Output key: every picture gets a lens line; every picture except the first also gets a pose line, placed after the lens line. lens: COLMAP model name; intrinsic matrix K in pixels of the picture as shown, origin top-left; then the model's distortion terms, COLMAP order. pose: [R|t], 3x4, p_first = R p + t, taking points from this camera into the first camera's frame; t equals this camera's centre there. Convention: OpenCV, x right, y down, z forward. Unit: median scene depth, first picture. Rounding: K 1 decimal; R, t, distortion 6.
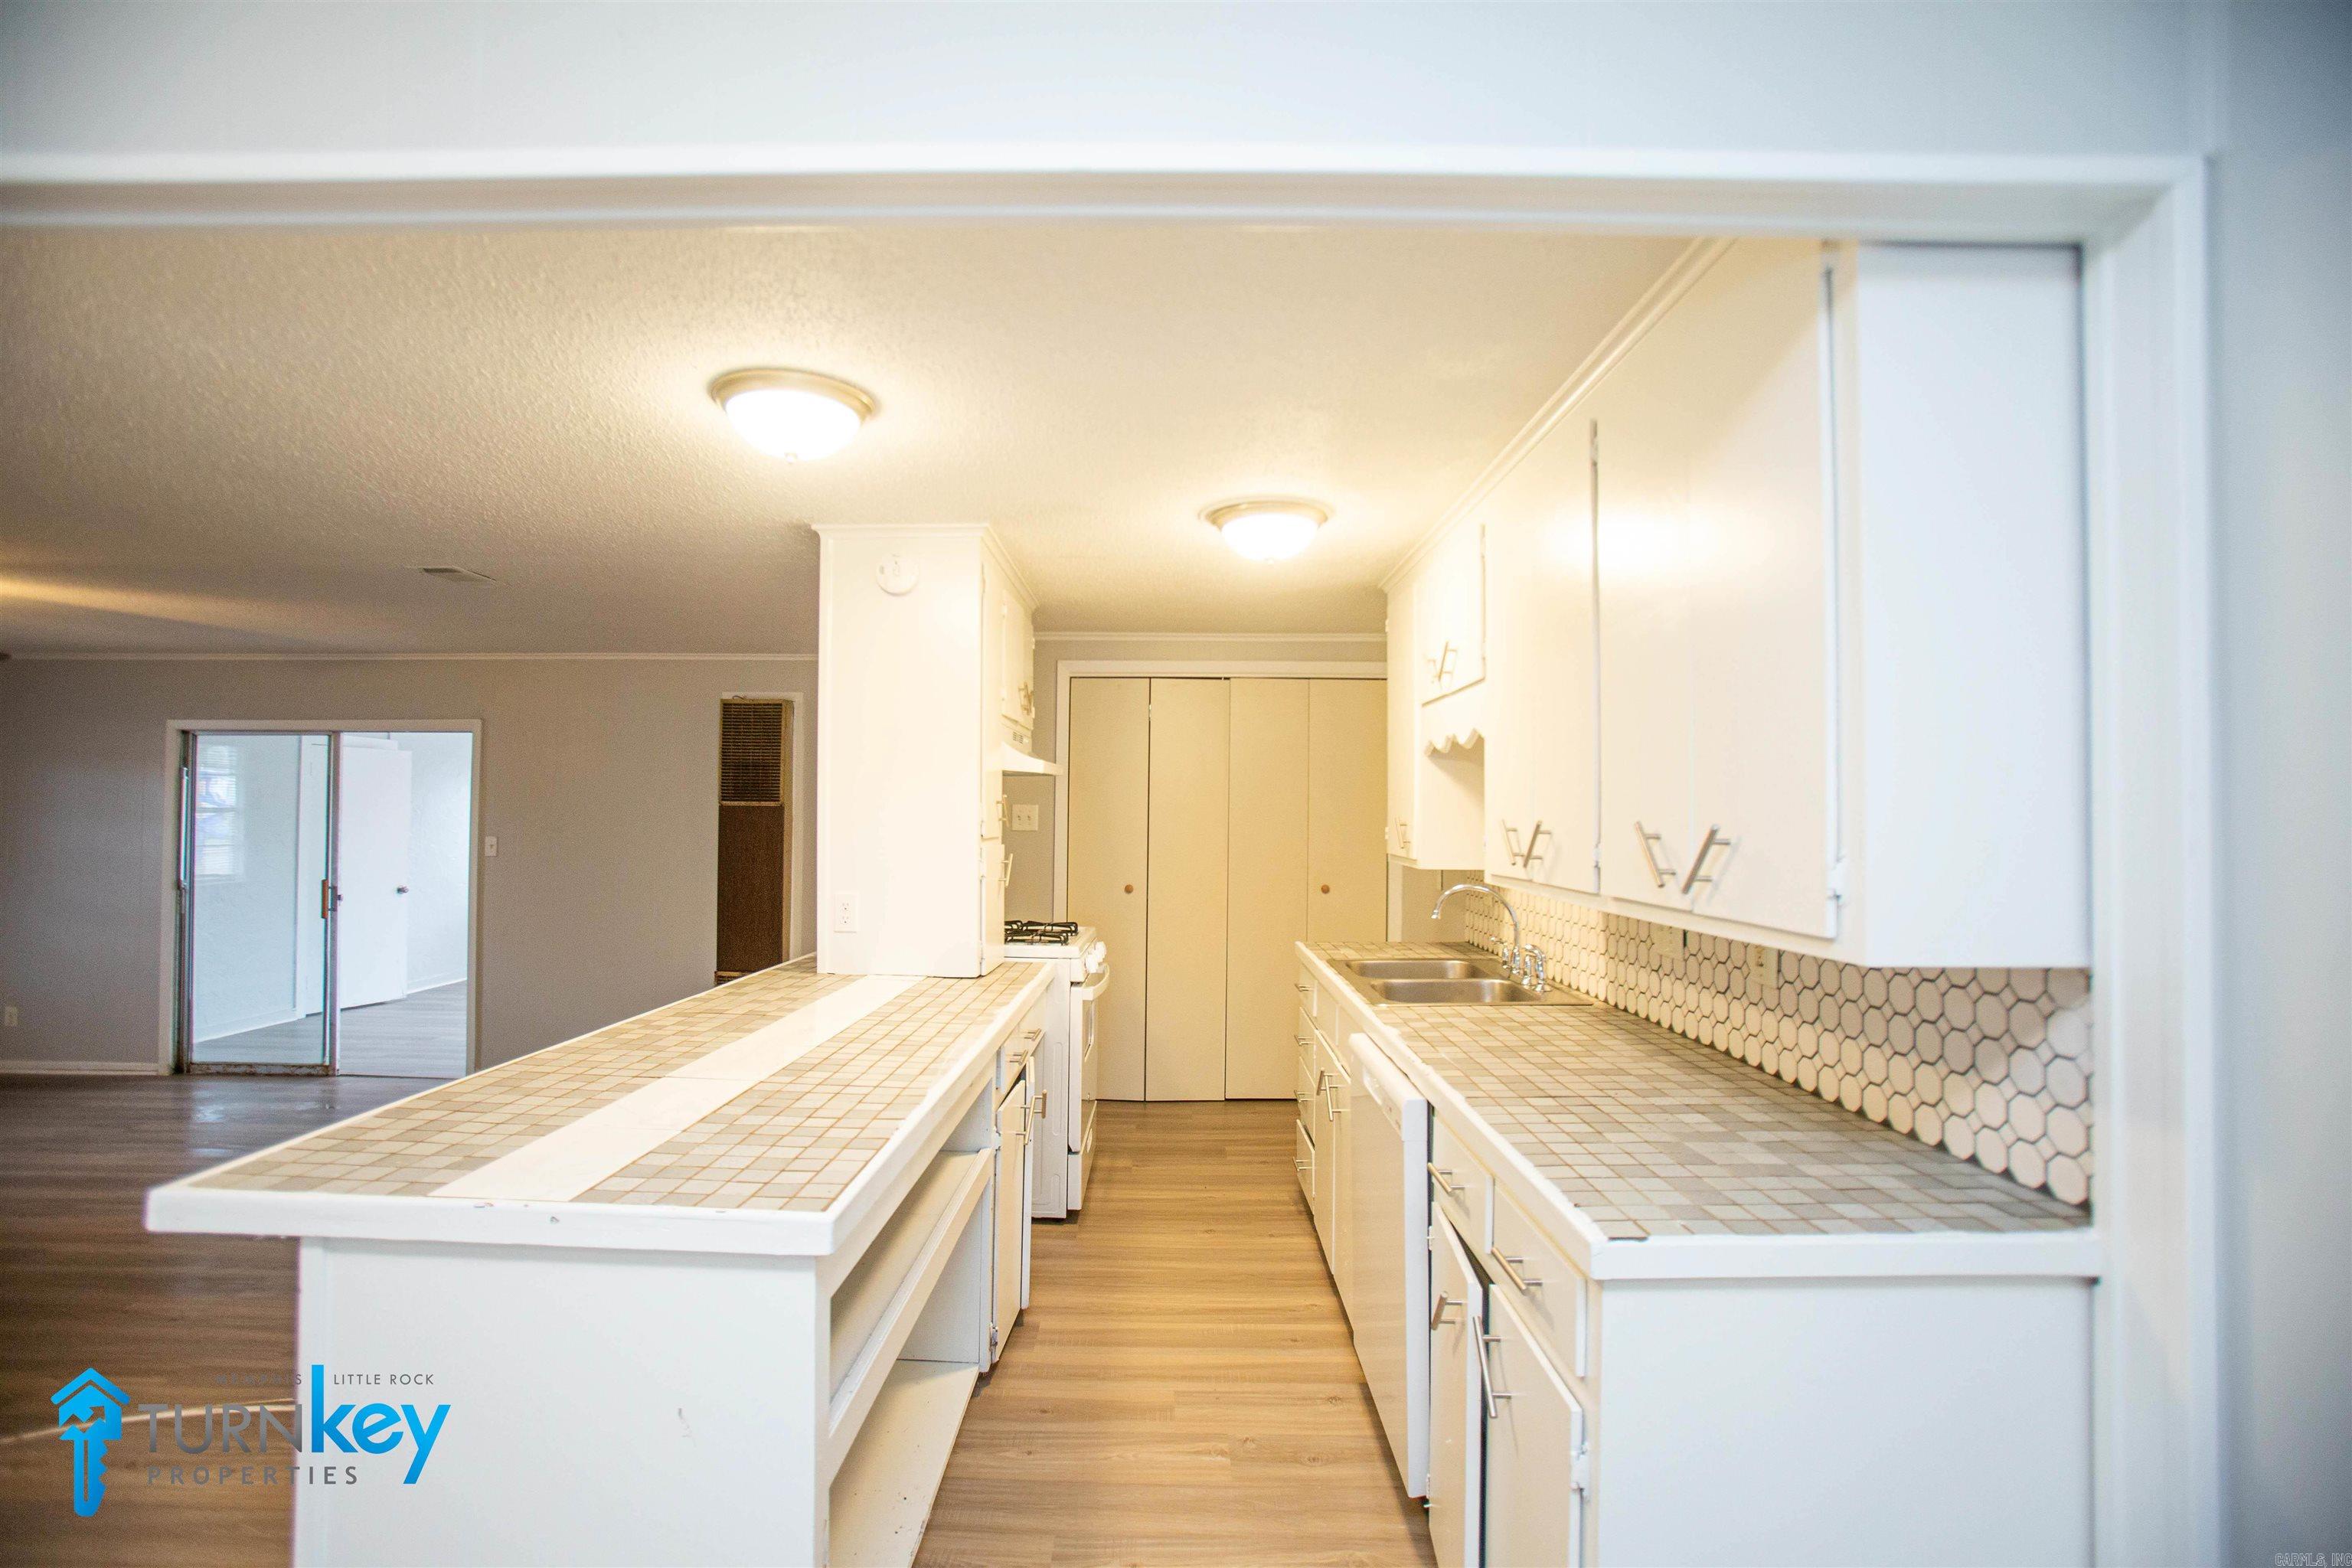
lens RADIAL K [[1085.6, 0, 1152.8], [0, 1085.6, 792.9], [0, 0, 1]] dist [-0.067156, 0.027382]
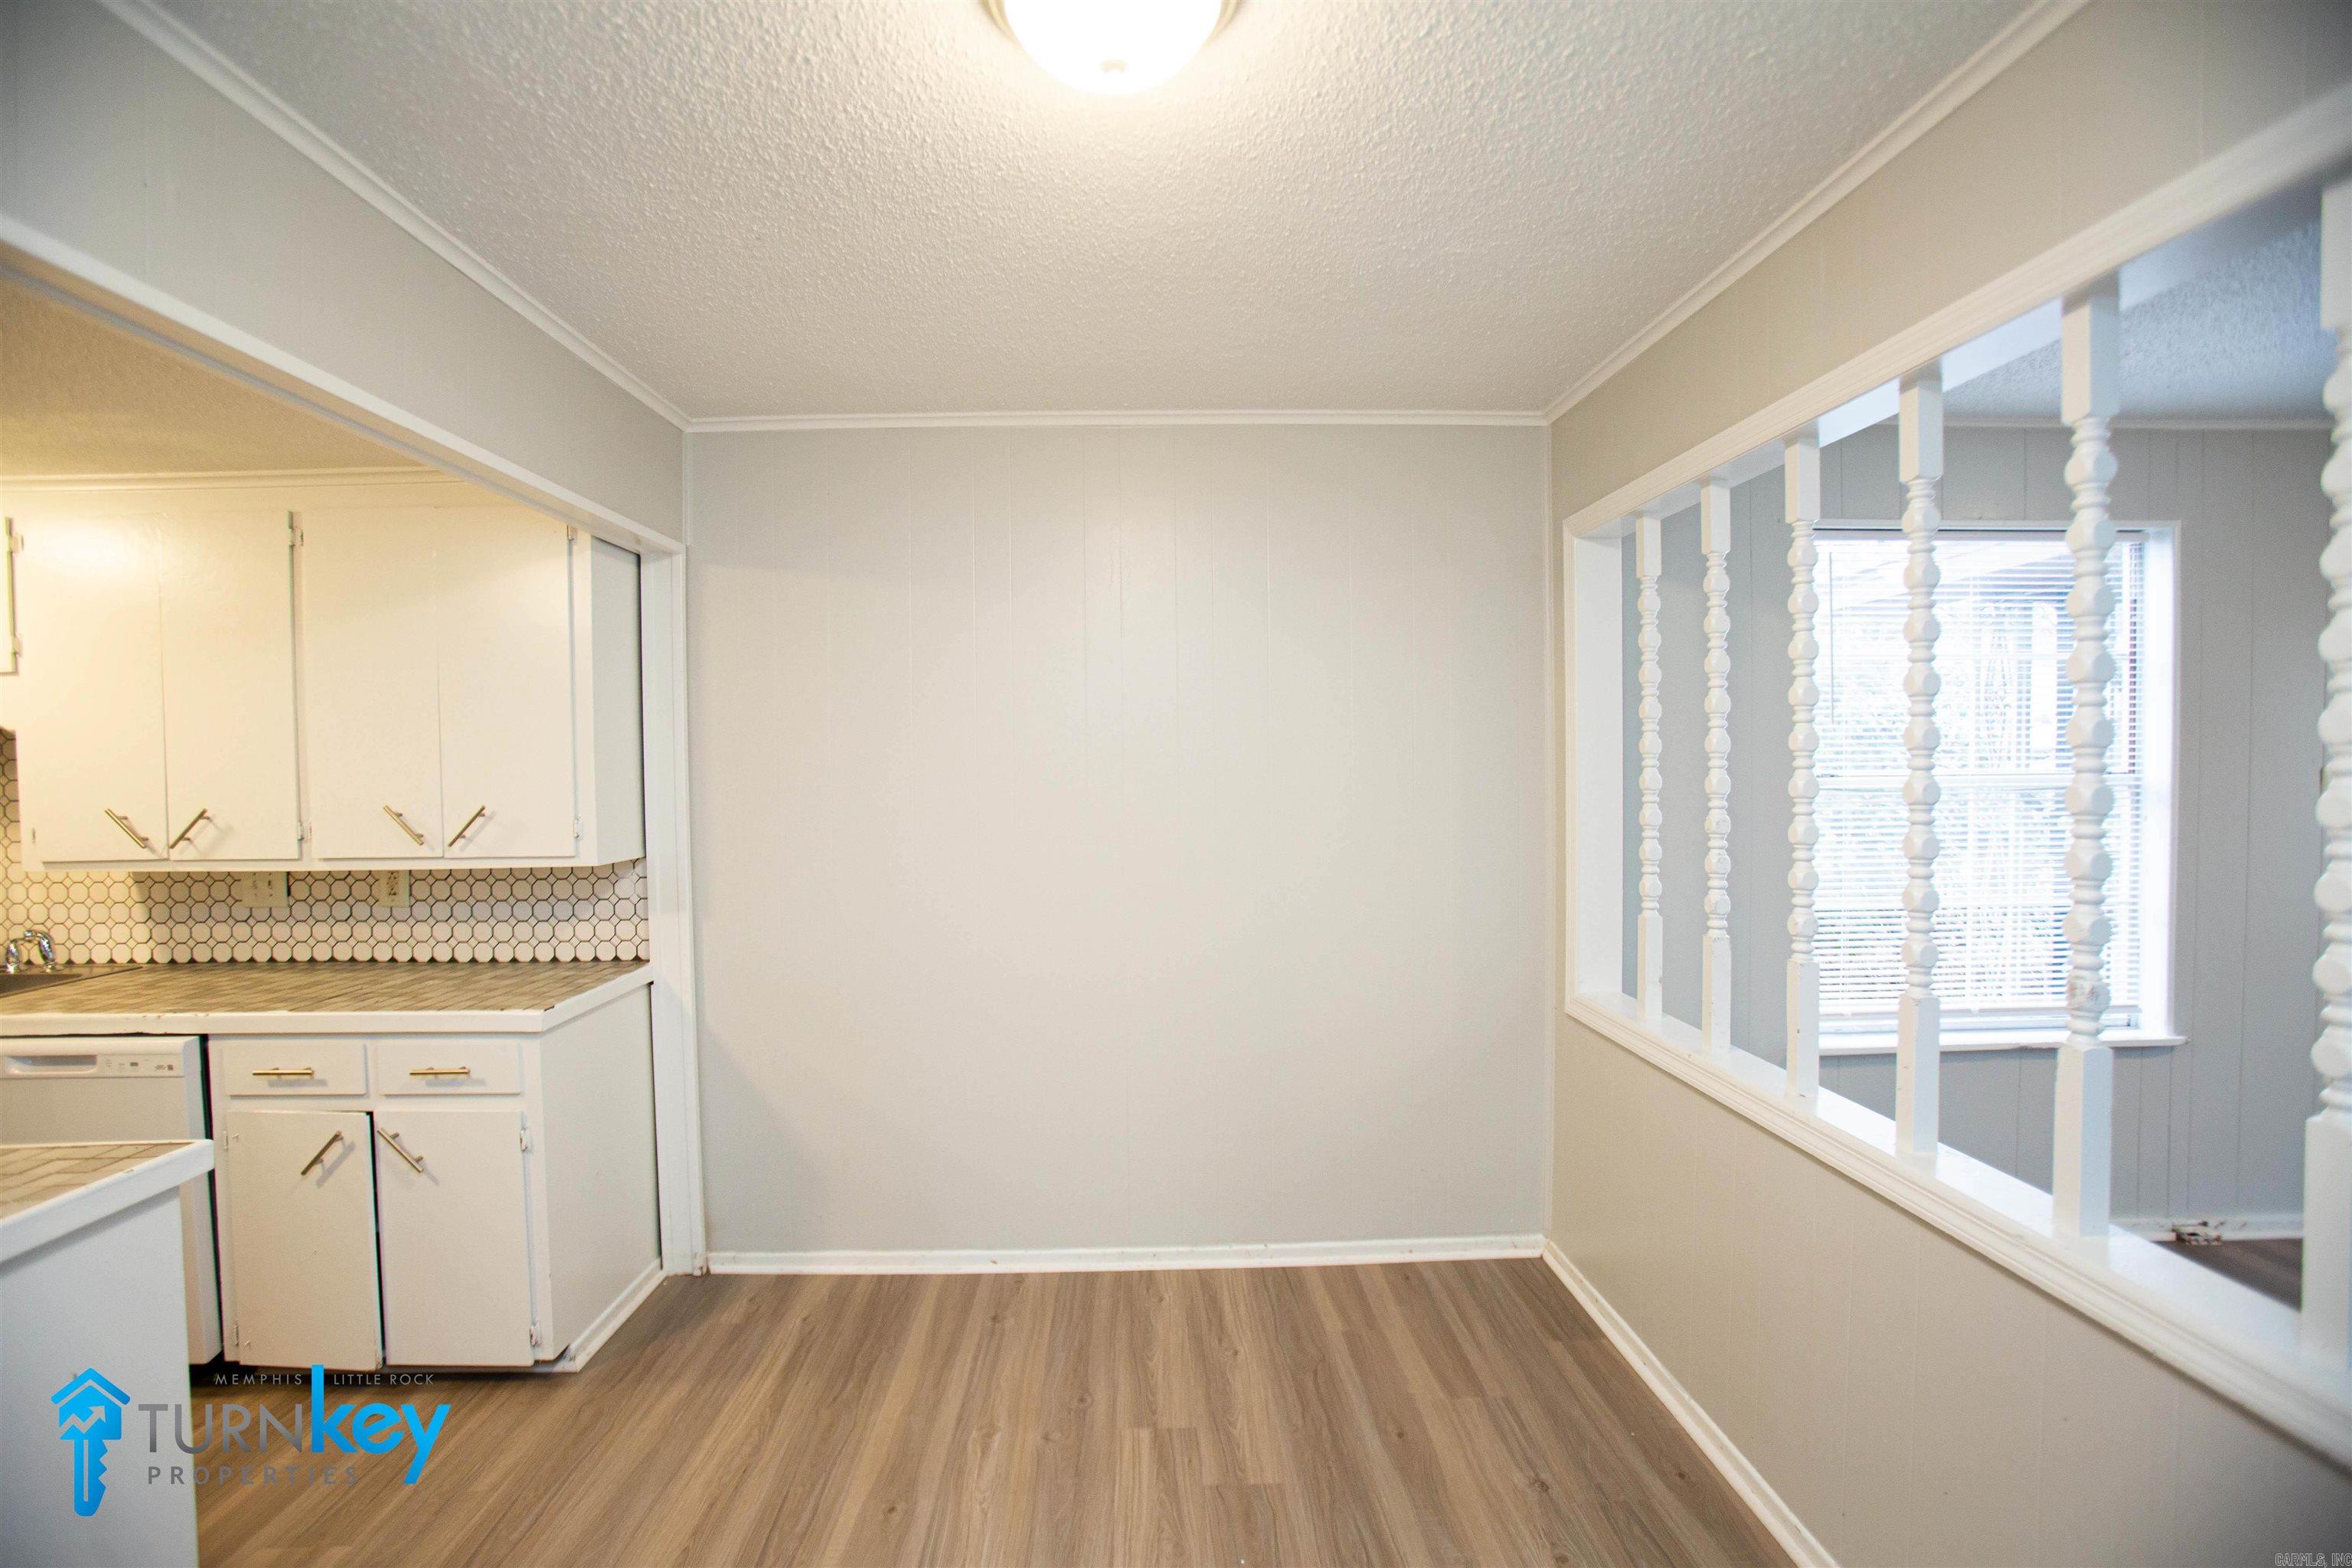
lens RADIAL K [[1085.6, 0, 1146.4], [0, 1085.6, 791.4], [0, 0, 1]] dist [-0.067156, 0.027382]
pose [[-0.022272, -0.034904, 0.999142, -0.587547], [-0.007082, 0.999371, 0.034754, -0.029335], [-0.999727, -0.006302, -0.022506, -0.039004]]
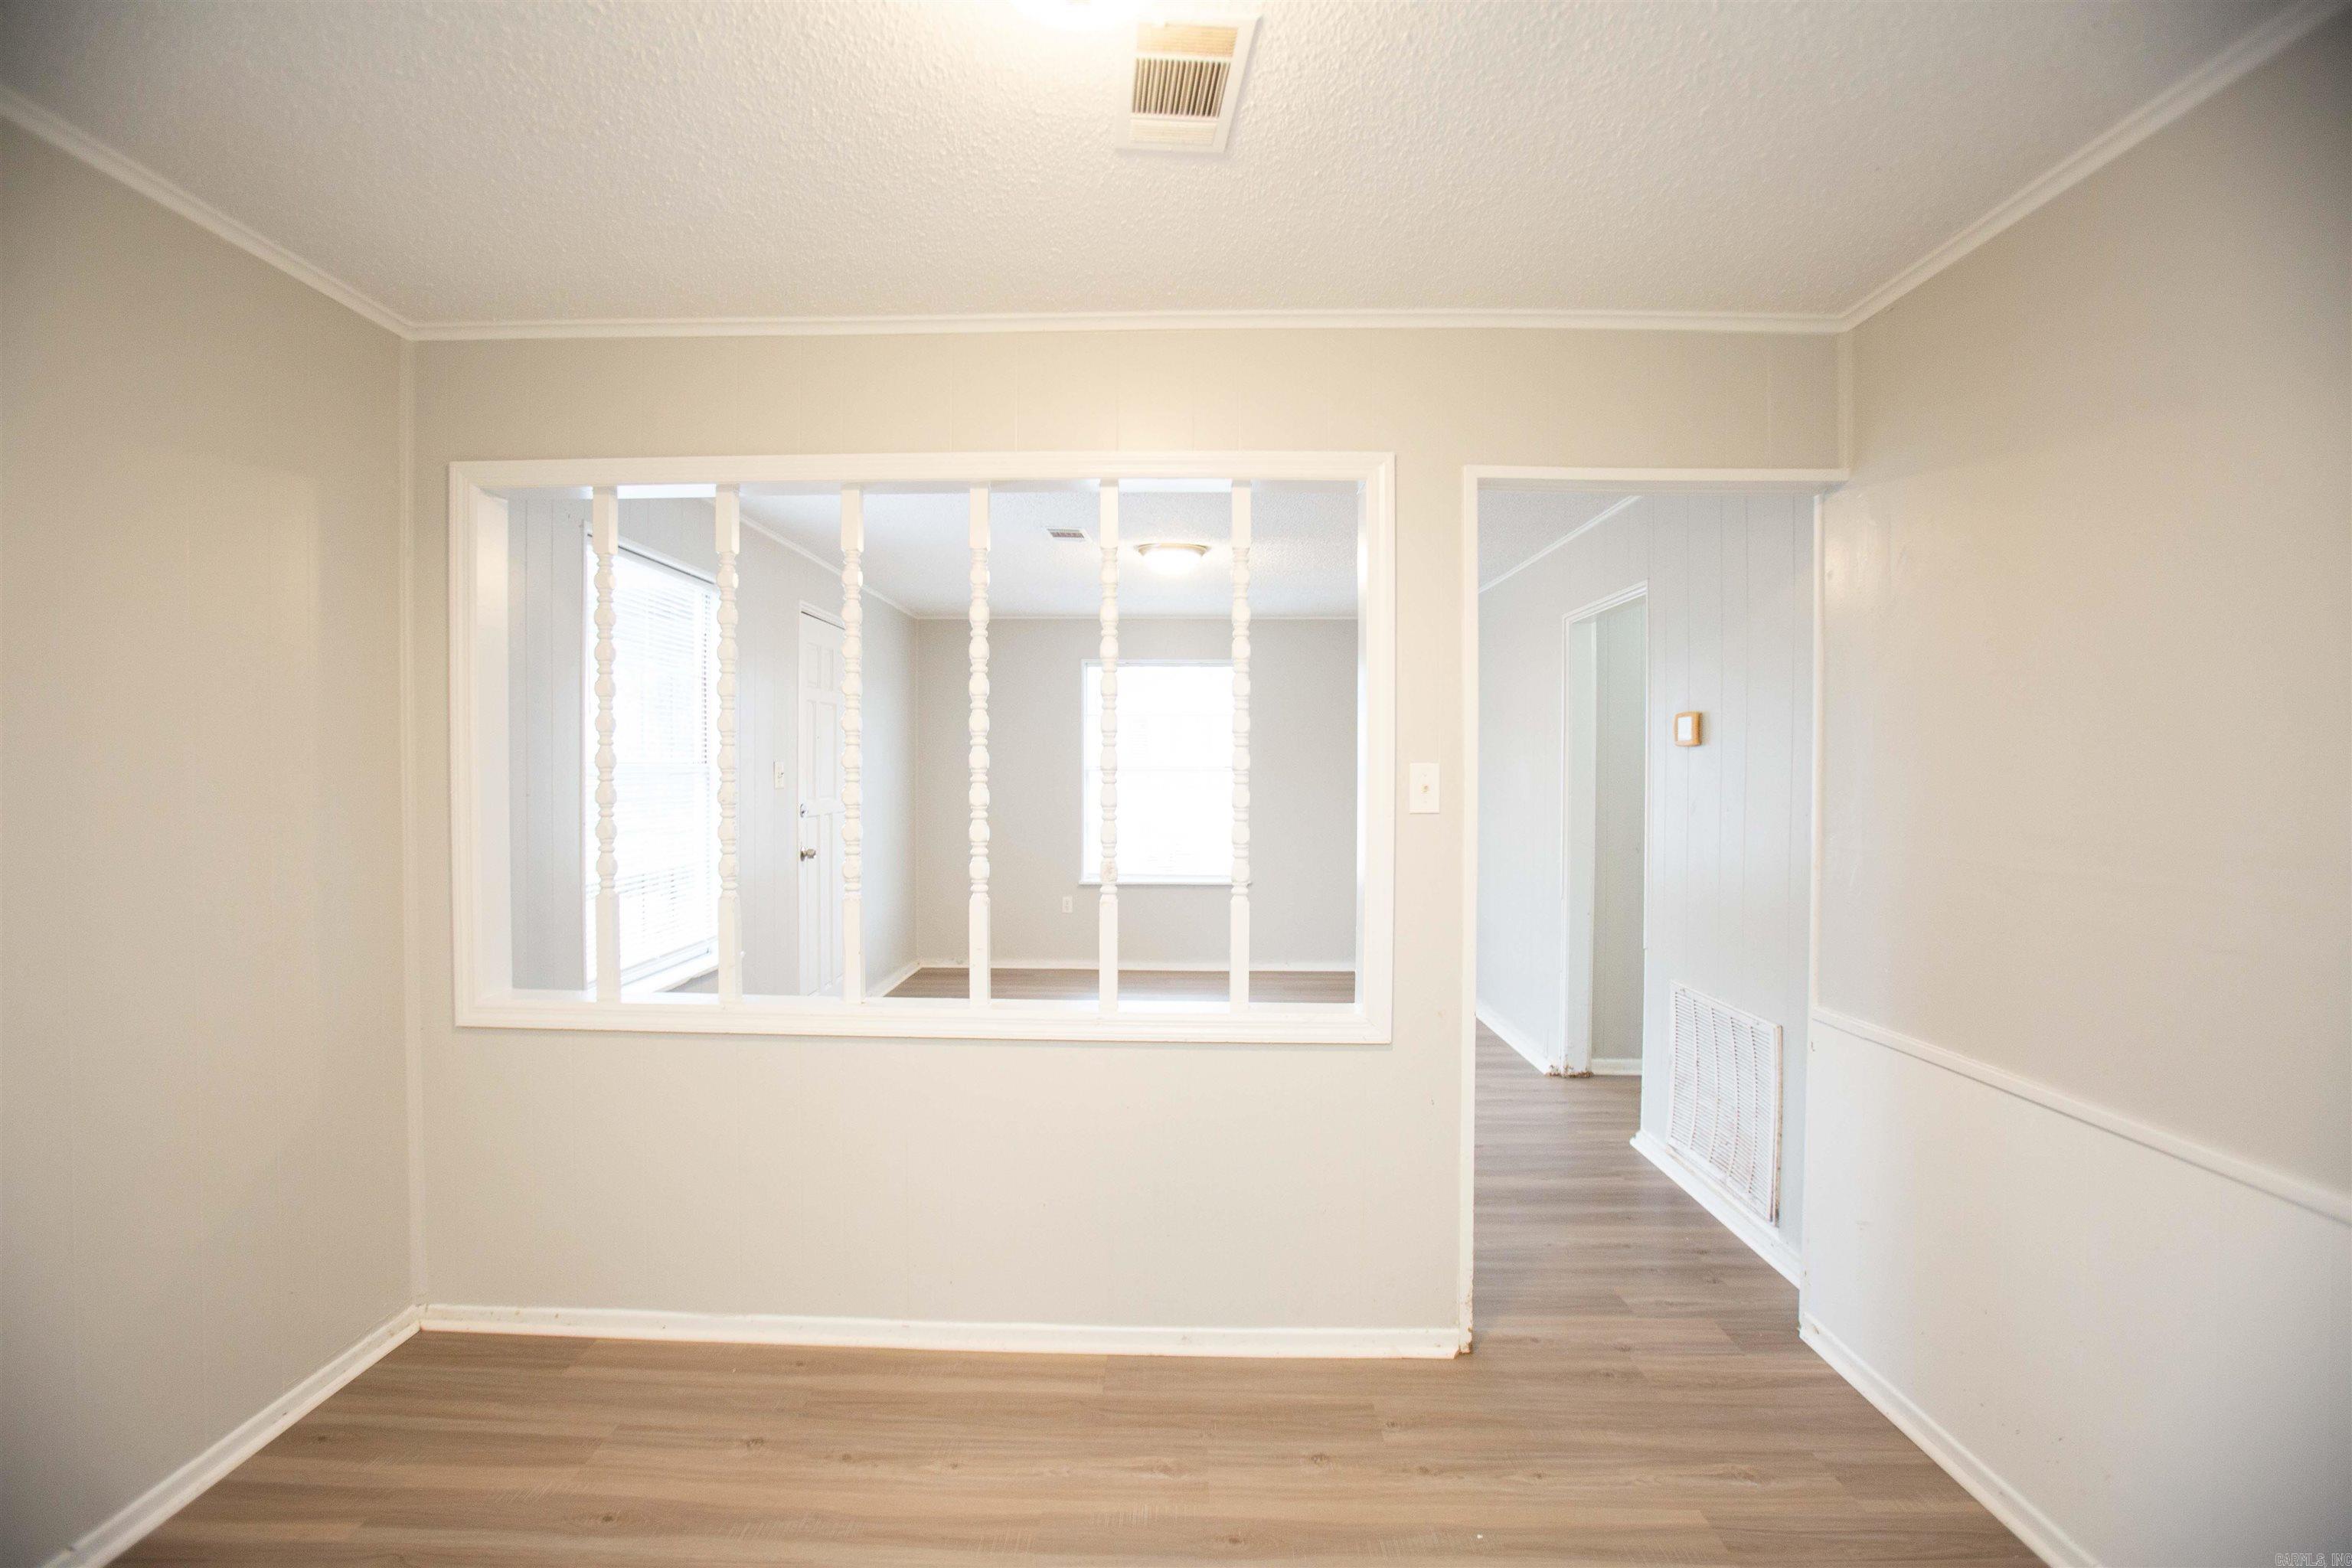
lens RADIAL K [[1085.6, 0, 1146.5], [0, 1085.6, 792.3], [0, 0, 1]] dist [-0.067156, 0.027382]
pose [[-0.999653, -0.012061, 0.023405, -0.223641], [-0.011931, 0.999913, 0.005683, 0.002169], [-0.023471, 0.005402, -0.999710, 0.350067]]
